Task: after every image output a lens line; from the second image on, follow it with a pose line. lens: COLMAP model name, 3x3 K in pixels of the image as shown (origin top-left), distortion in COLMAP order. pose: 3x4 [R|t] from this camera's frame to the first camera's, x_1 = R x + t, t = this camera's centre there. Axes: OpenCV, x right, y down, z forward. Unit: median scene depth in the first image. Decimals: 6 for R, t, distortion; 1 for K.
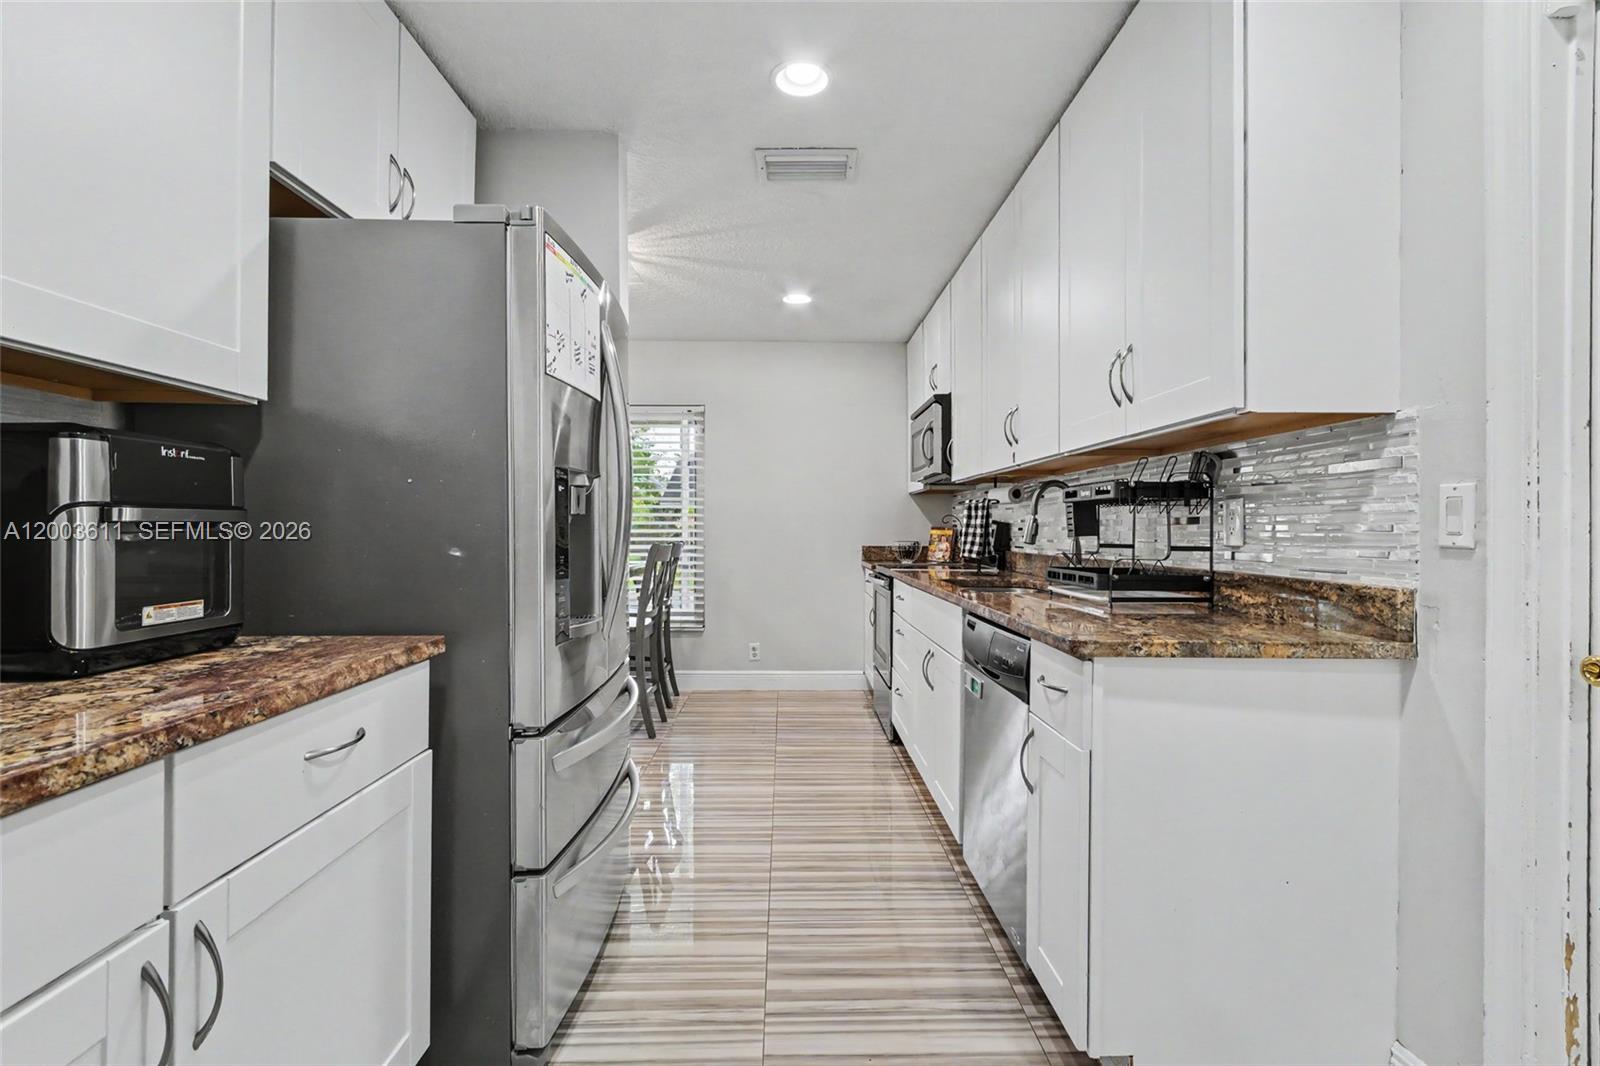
lens RADIAL K [[733.3, 0, 806.6], [0, 733.3, 530.9], [0, 0, 1]] dist [0.007881, -0.002569]
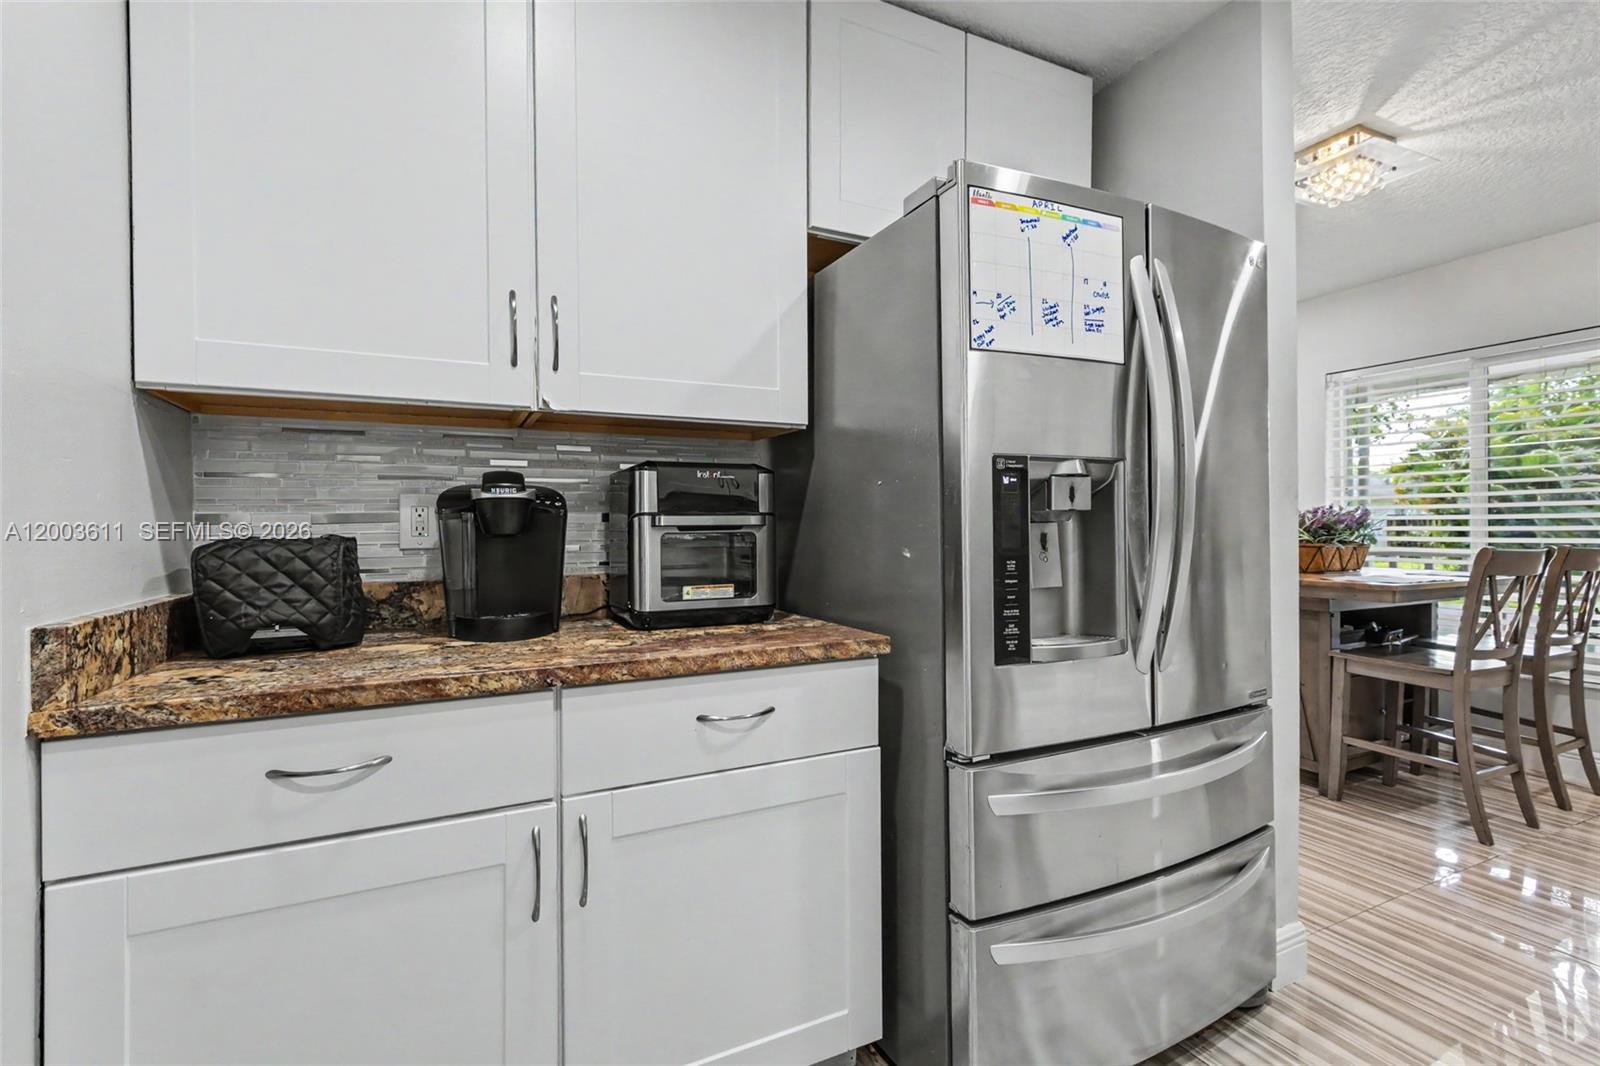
lens RADIAL K [[733.3, 0, 805.3], [0, 733.3, 531.5], [0, 0, 1]] dist [0.007881, -0.002569]
pose [[0.429174, -0.000591, -0.903222, 0.285643], [0.004047, 0.999991, 0.001268, -0.001231], [0.903213, -0.004200, 0.429172, 0.375671]]
